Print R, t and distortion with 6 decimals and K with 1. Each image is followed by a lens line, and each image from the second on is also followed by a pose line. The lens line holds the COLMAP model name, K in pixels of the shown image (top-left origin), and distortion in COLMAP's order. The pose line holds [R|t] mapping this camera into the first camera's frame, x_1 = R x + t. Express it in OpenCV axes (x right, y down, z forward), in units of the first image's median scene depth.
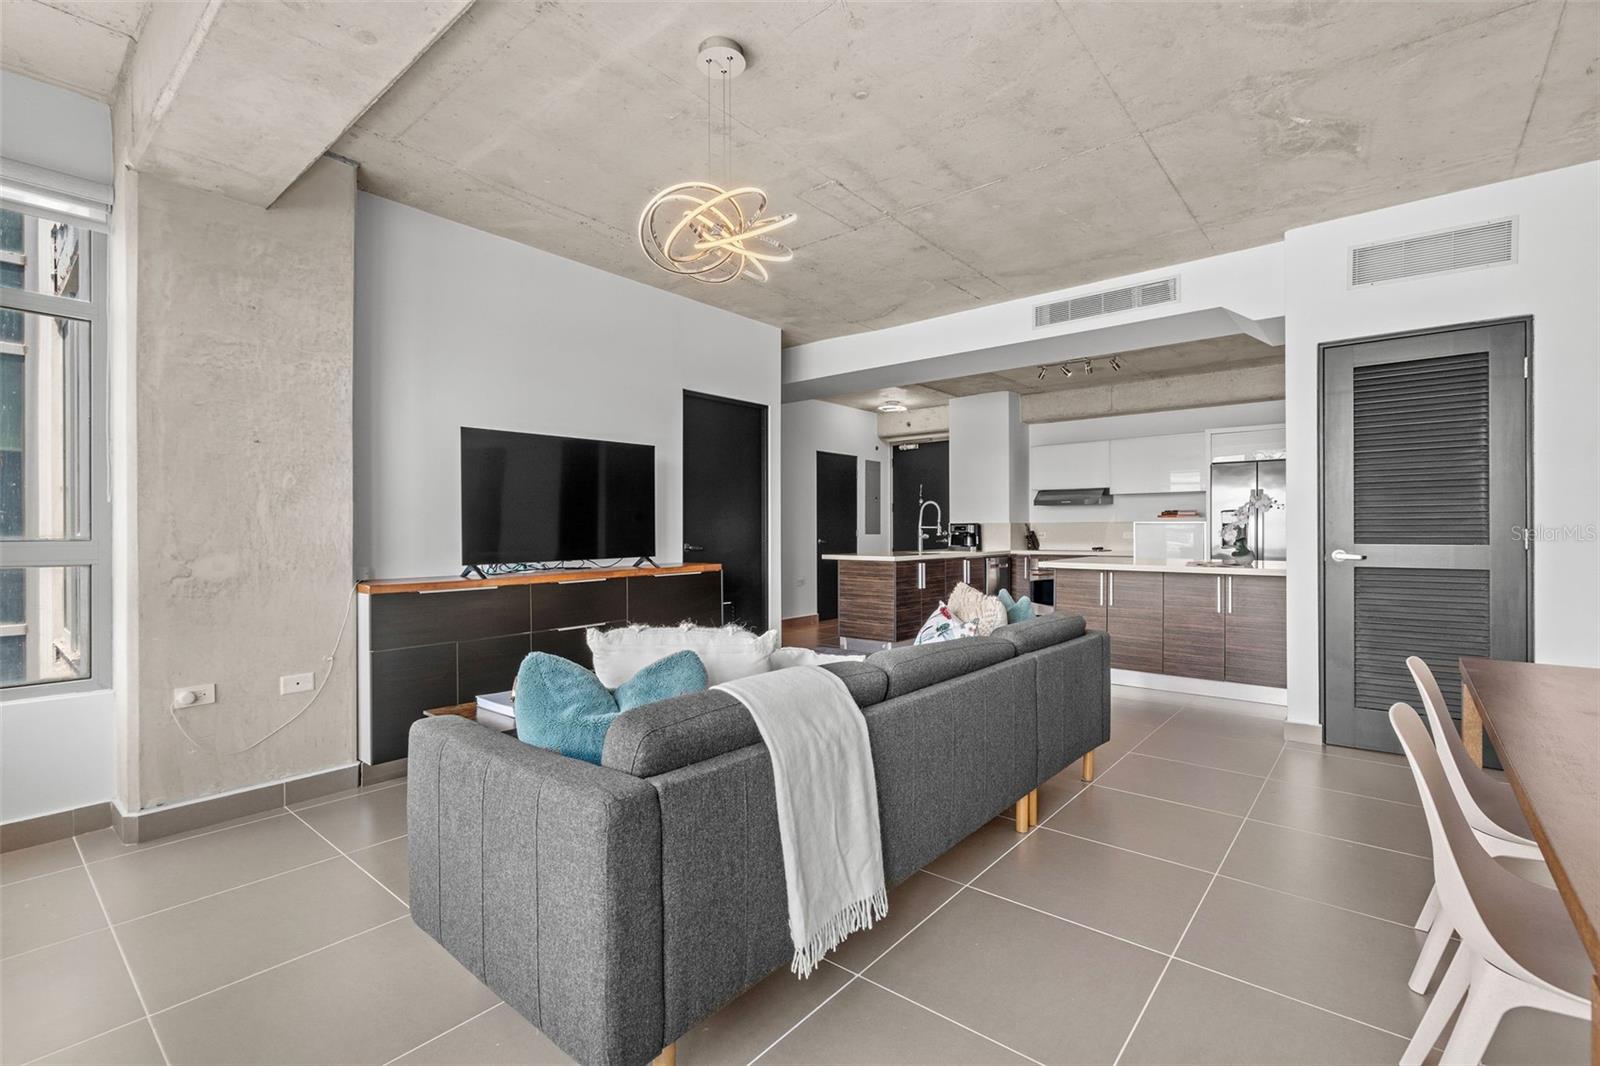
lens RADIAL K [[718.2, 0, 795.8], [0, 718.2, 534.8], [0, 0, 1]] dist [-0.006567, 0.003260]
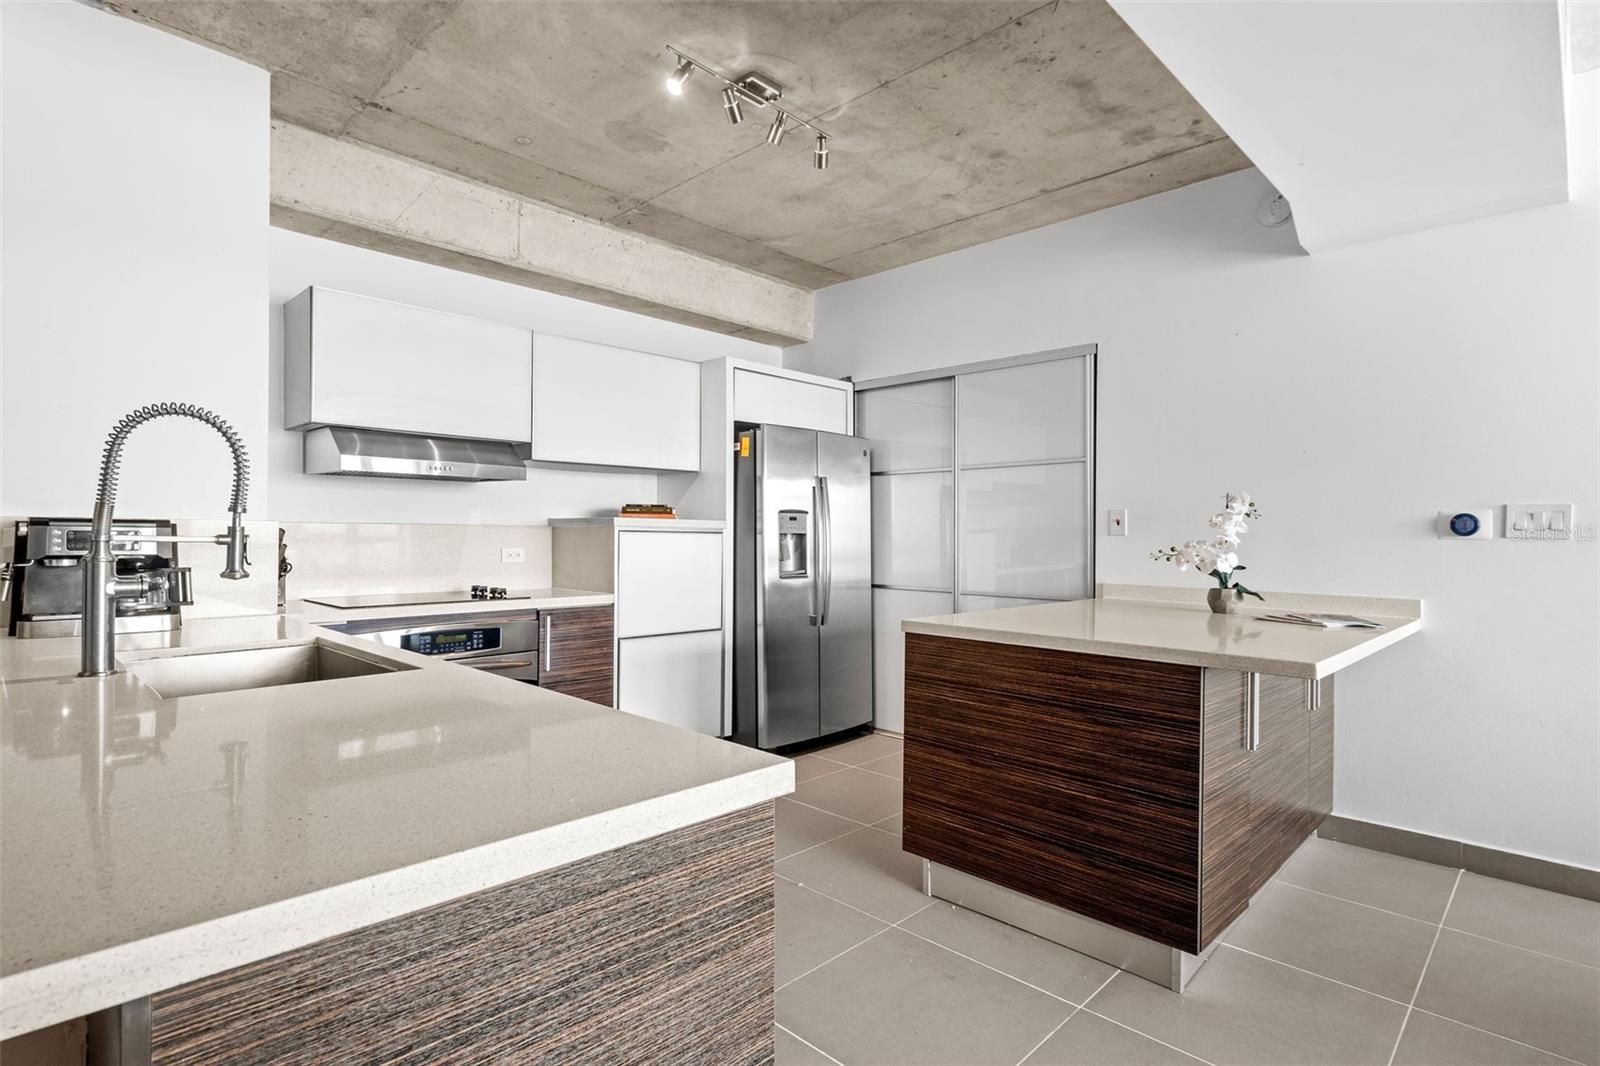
lens RADIAL K [[801.2, 0, 800.0], [0, 801.2, 533.0], [0, 0, 1]] dist [0.001277, 0.000850]
pose [[0.074991, 0.004989, 0.997172, -0.014785], [-0.001258, 0.999987, -0.004908, -0.010370], [-0.997183, -0.000886, 0.074996, 0.760503]]
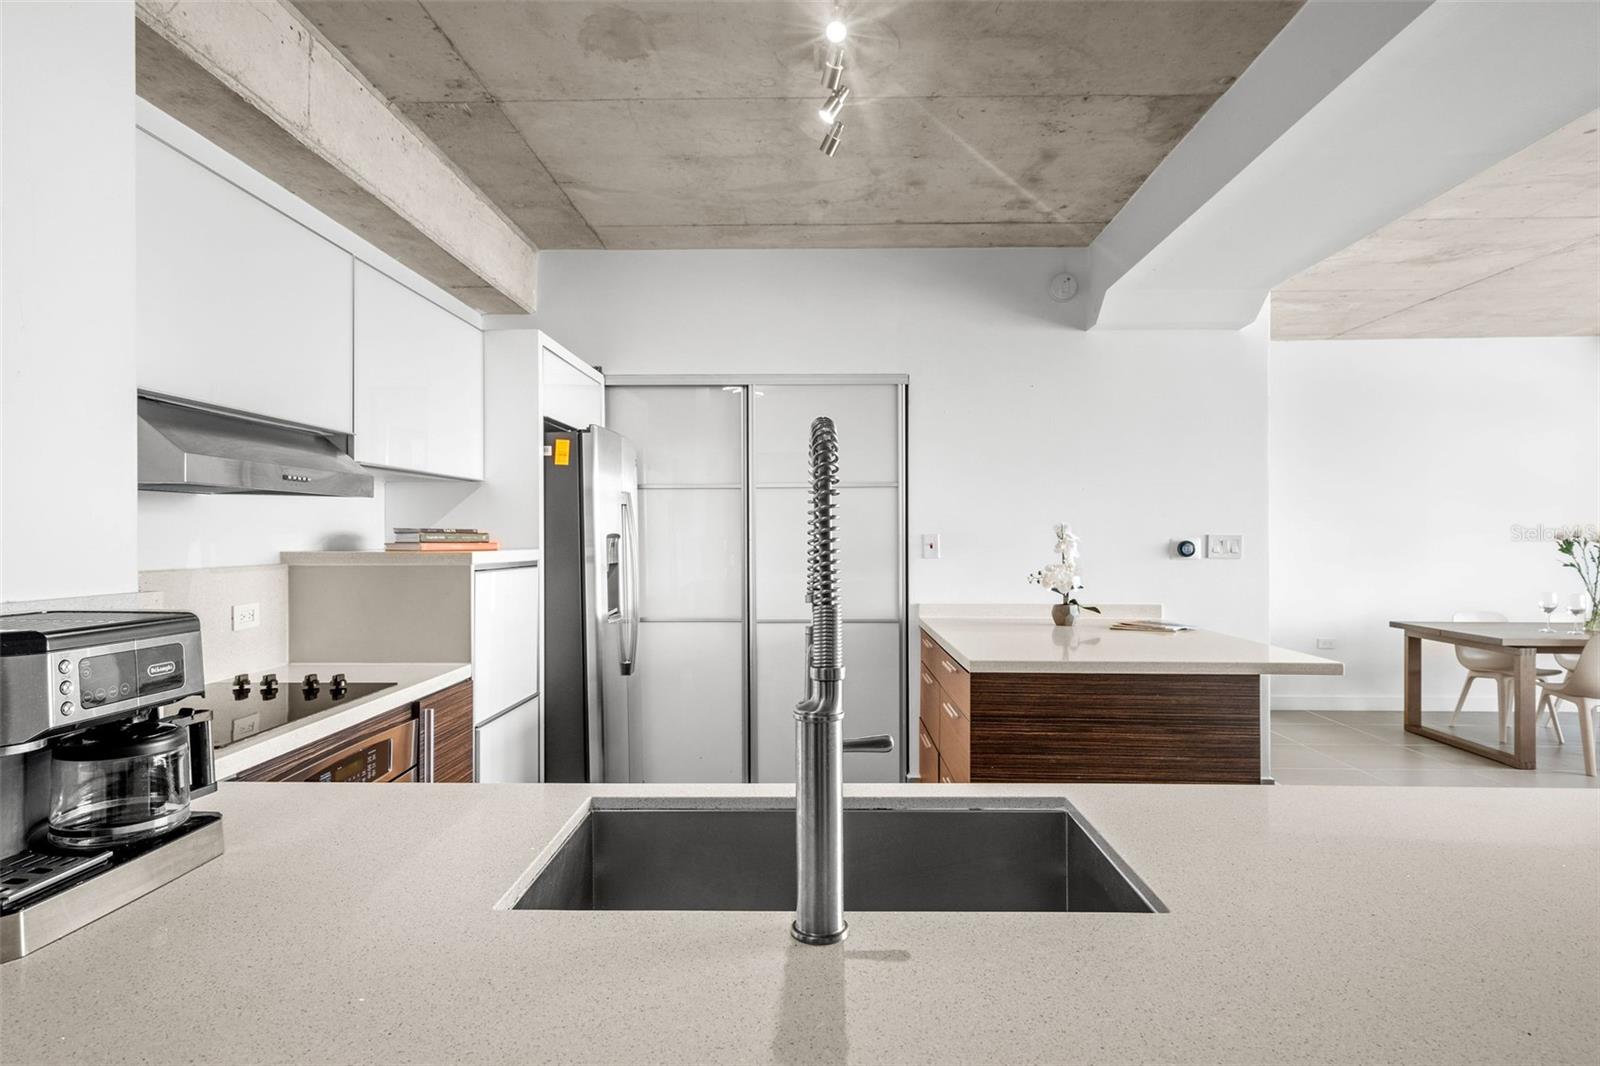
lens RADIAL K [[895.0, 0, 803.0], [0, 895.0, 531.6], [0, 0, 1]] dist [0.007618, 0.001618]
pose [[-0.625200, 0.004609, 0.780451, 0.076321], [0.007516, 0.999972, 0.000115, -0.027866], [-0.780428, 0.005938, -0.625217, 1.011800]]
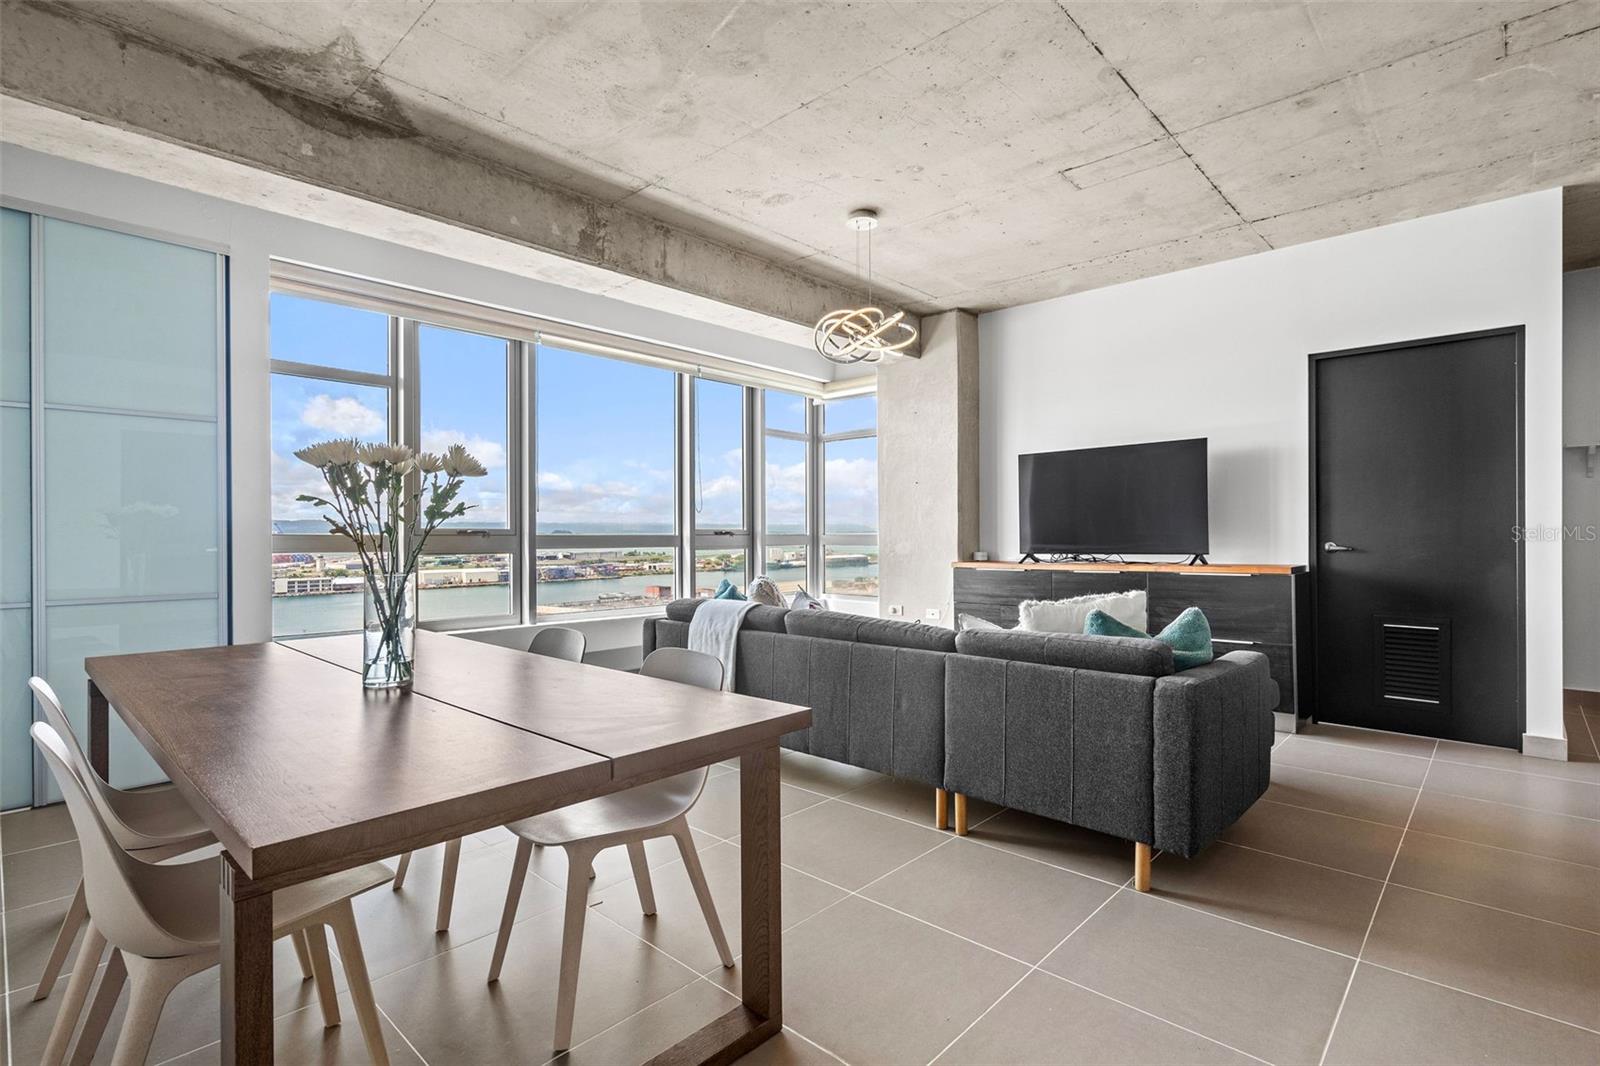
lens RADIAL K [[760.0, 0, 800.0], [0, 760.0, 533.0], [0, 0, 1]] dist [0.003035, 0.000637]
pose [[-0.059941, 0.003765, -0.998195, 0.453291], [0.002167, 0.999991, 0.003641, -0.001621], [0.998200, -0.001944, -0.059949, 0.284618]]
